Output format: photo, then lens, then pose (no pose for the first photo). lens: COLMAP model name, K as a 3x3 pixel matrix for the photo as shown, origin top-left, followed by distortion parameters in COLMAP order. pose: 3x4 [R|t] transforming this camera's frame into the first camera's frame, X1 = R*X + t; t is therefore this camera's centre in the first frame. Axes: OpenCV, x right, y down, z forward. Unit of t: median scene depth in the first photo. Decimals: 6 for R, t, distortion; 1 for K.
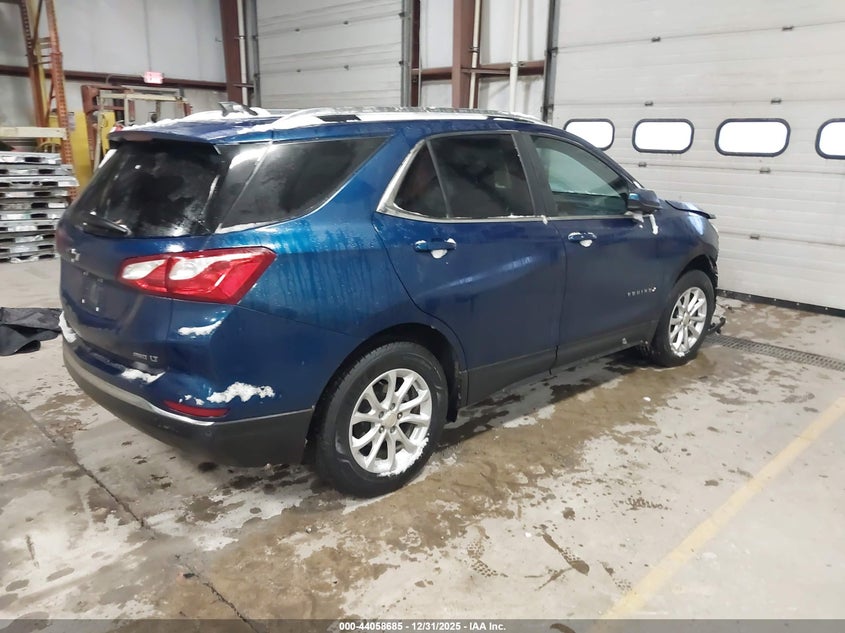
lens RADIAL K [[645.3, 0, 422.5], [0, 645.3, 316.5], [0, 0, 1]] dist [0.013216, -0.001751]
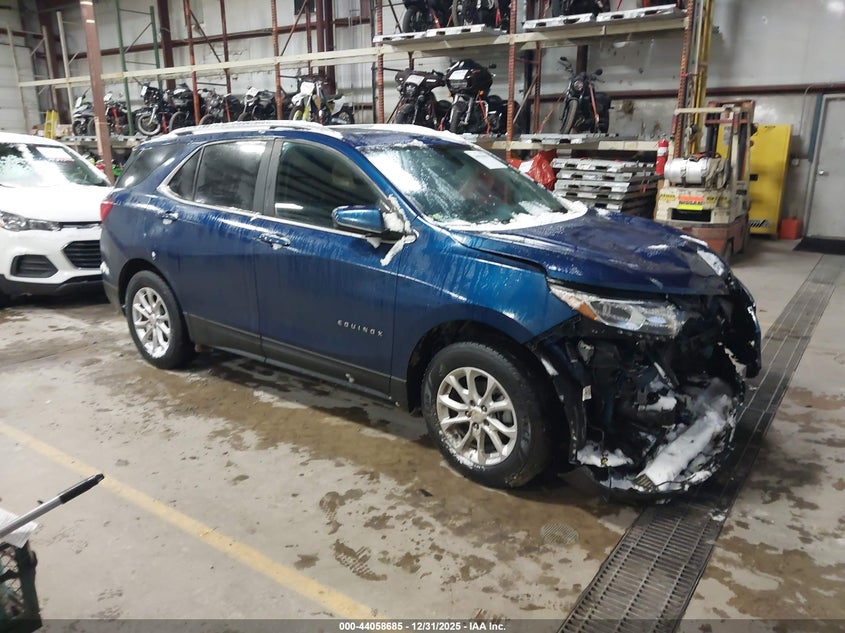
lens RADIAL K [[654.9, 0, 422.5], [0, 654.9, 316.5], [0, 0, 1]] dist [0.018733, 0.003695]
pose [[0.176522, 0.229817, -0.957092, 1.170018], [-0.254070, 0.950048, 0.181266, -0.226063], [0.950941, 0.211171, 0.226094, 0.907173]]
